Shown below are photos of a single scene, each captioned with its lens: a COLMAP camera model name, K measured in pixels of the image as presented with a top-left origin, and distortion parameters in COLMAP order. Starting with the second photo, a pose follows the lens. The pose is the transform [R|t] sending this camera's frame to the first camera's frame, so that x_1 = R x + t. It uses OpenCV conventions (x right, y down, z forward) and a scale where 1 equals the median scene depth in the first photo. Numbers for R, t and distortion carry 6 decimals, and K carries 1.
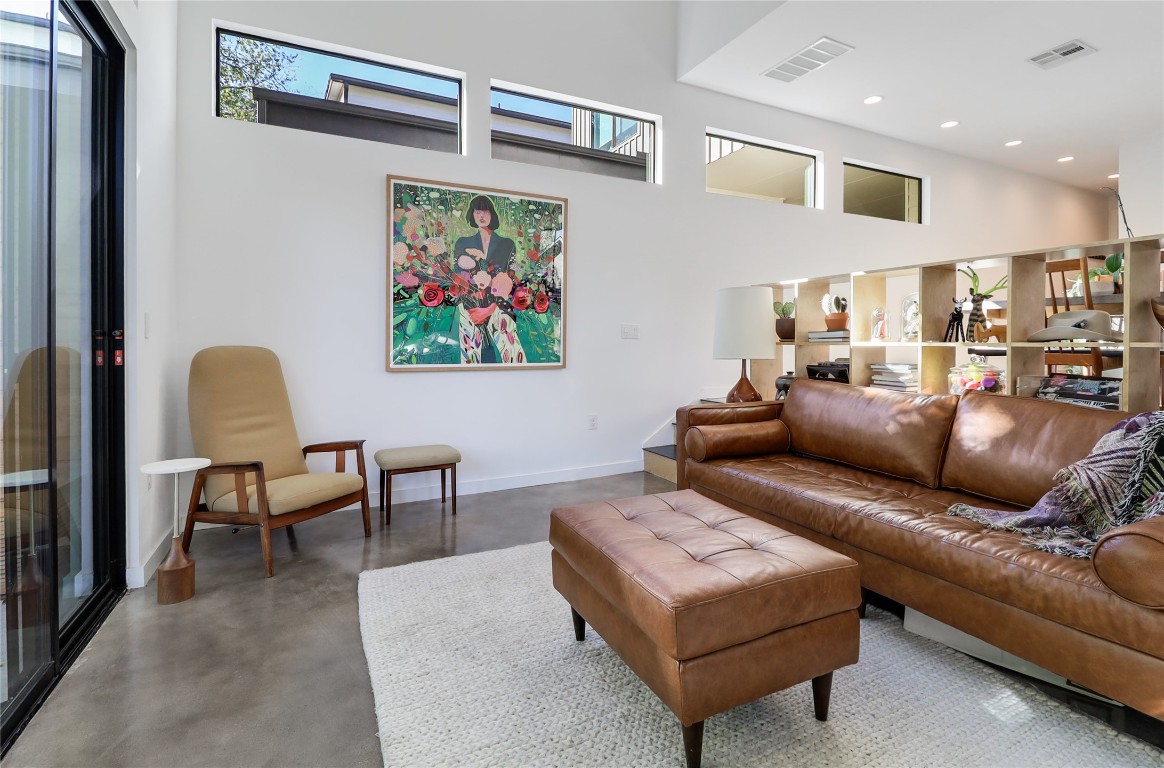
lens RADIAL K [[536.4, 0, 580.4], [0, 536.4, 345.2], [0, 0, 1]] dist [-0.000207, -0.000240]
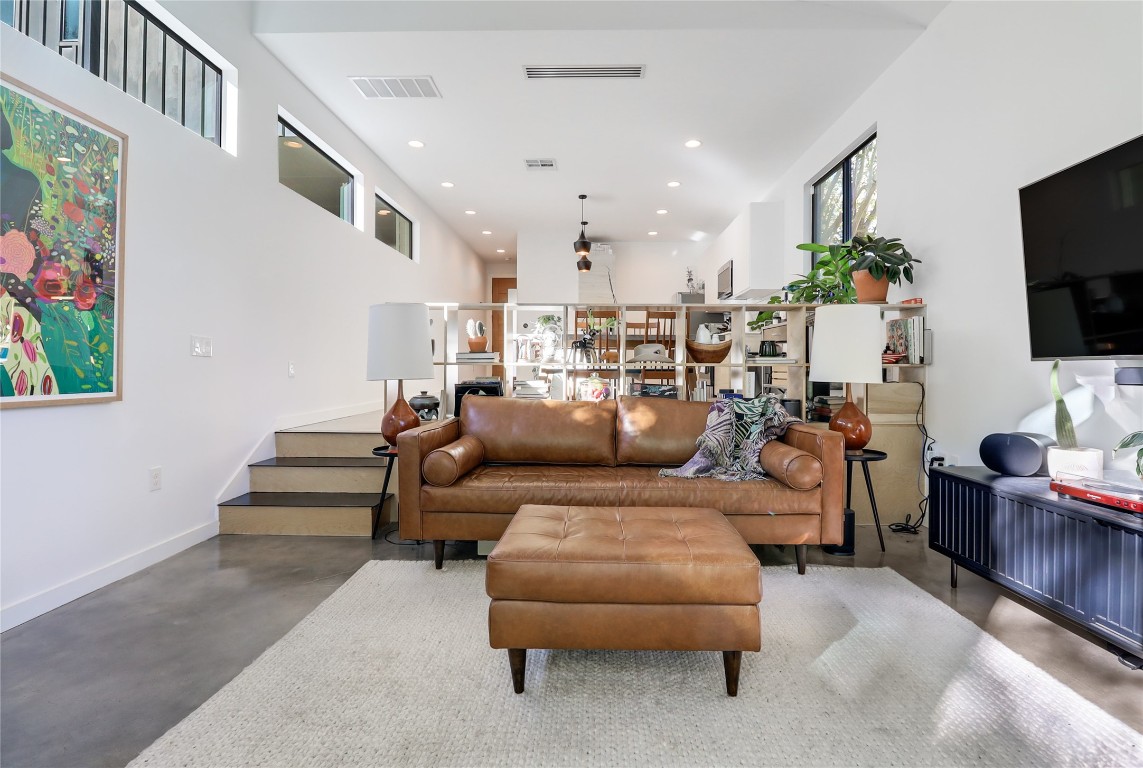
lens RADIAL K [[550.6, 0, 574.8], [0, 550.6, 366.6], [0, 0, 1]] dist [0.001434, -0.012644]
pose [[0.460831, 0.003733, 0.887480, -0.368197], [0.002301, 0.999983, -0.005401, 0.007738], [-0.887485, 0.004531, 0.460815, 0.234429]]
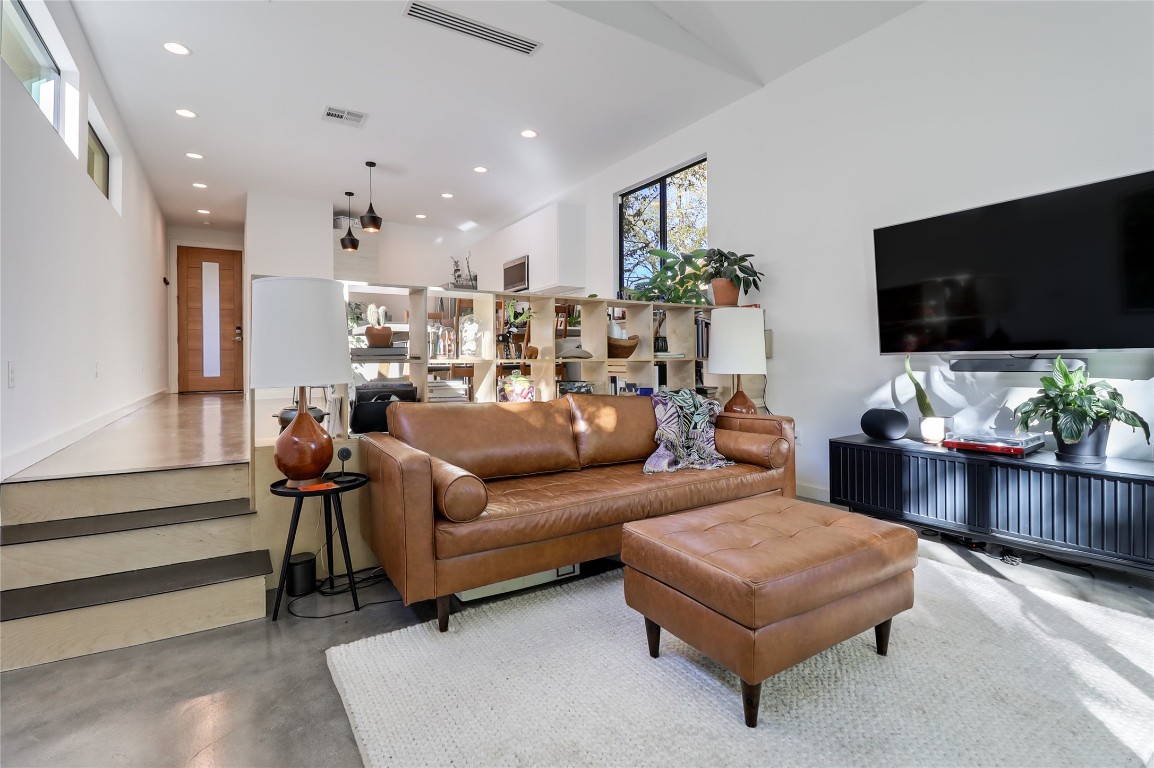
lens RADIAL K [[555.1, 0, 582.1], [0, 555.1, 360.5], [0, 0, 1]] dist [0.001363, -0.016165]
pose [[-0.128937, -0.000085, 0.991653, -0.377866], [0.014214, 0.999897, 0.001933, -0.001430], [-0.991551, 0.014345, -0.128923, 0.638936]]
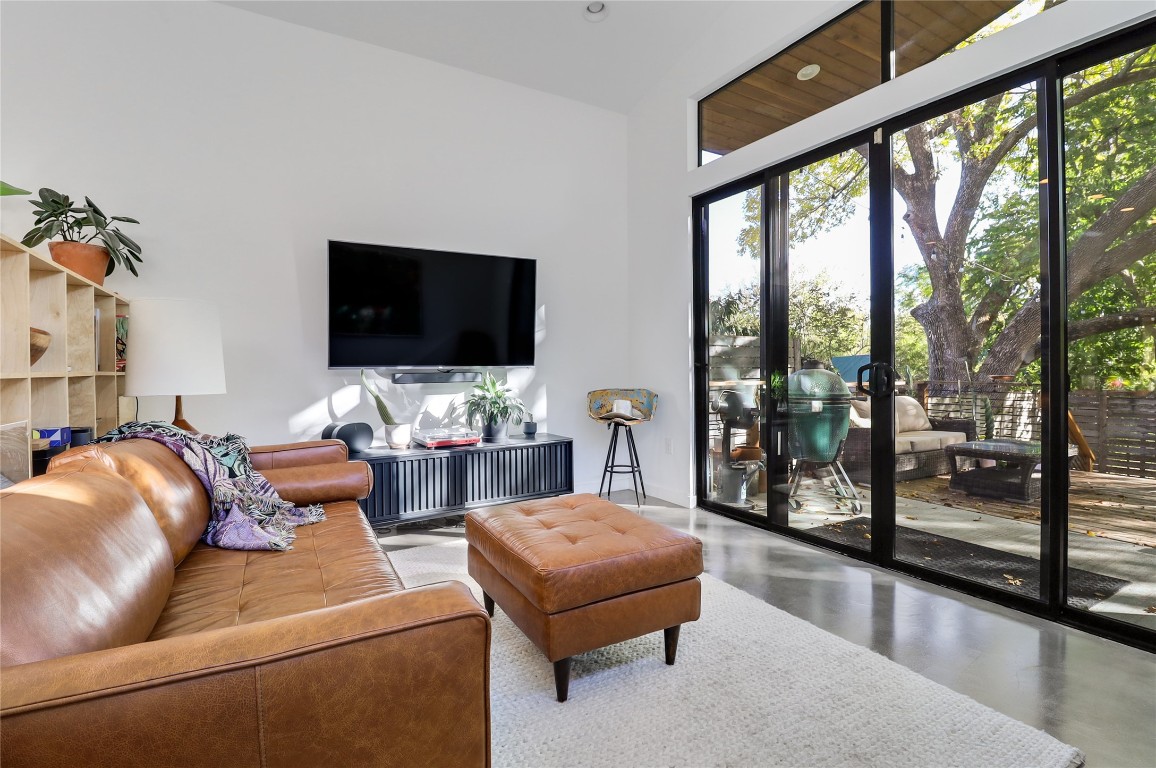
lens RADIAL K [[541.7, 0, 587.2], [0, 541.7, 369.6], [0, 0, 1]] dist [0.005874, -0.015934]
pose [[-0.996362, 0.007895, -0.084857, 0.105401], [0.007276, 0.999945, 0.007600, -0.004740], [0.084912, 0.006955, -0.996364, 0.928486]]
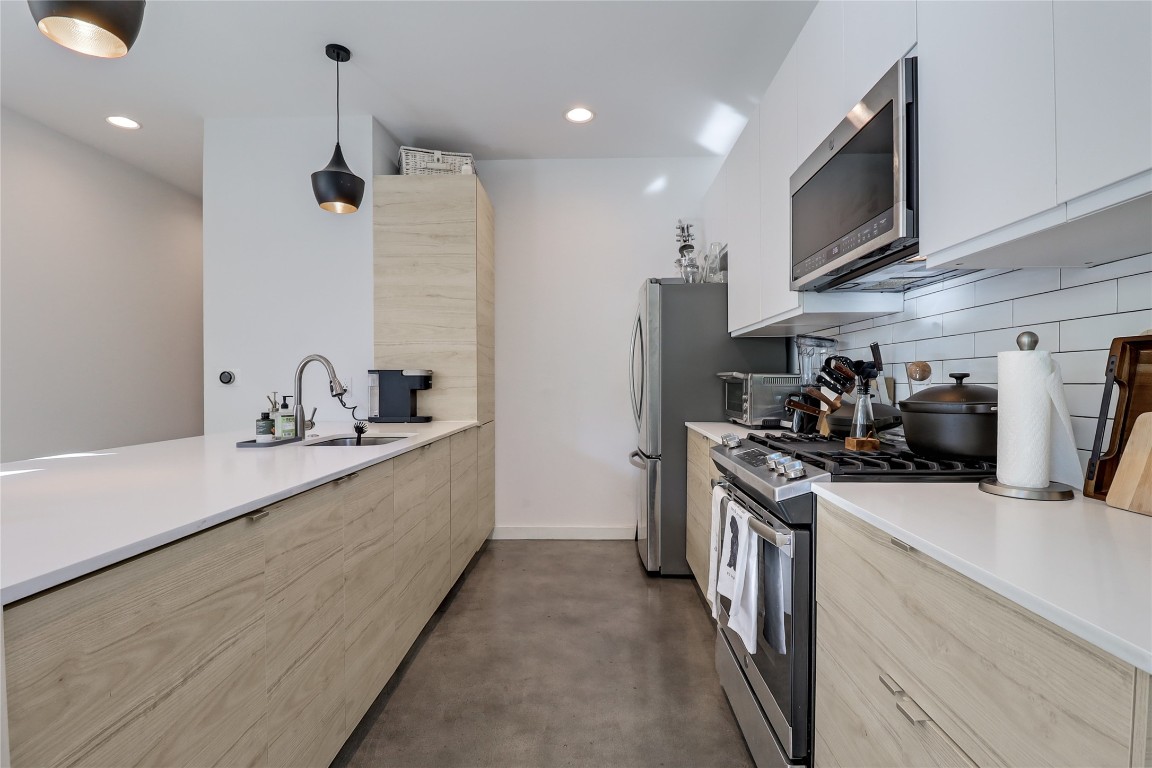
lens RADIAL K [[546.4, 0, 584.6], [0, 546.4, 369.4], [0, 0, 1]] dist [0.001161, -0.012243]
pose [[0.454498, 0.019120, 0.890543, 1.004374], [0.009376, 0.999612, -0.026247, -0.150760], [-0.890699, 0.020279, 0.454142, 0.606053]]
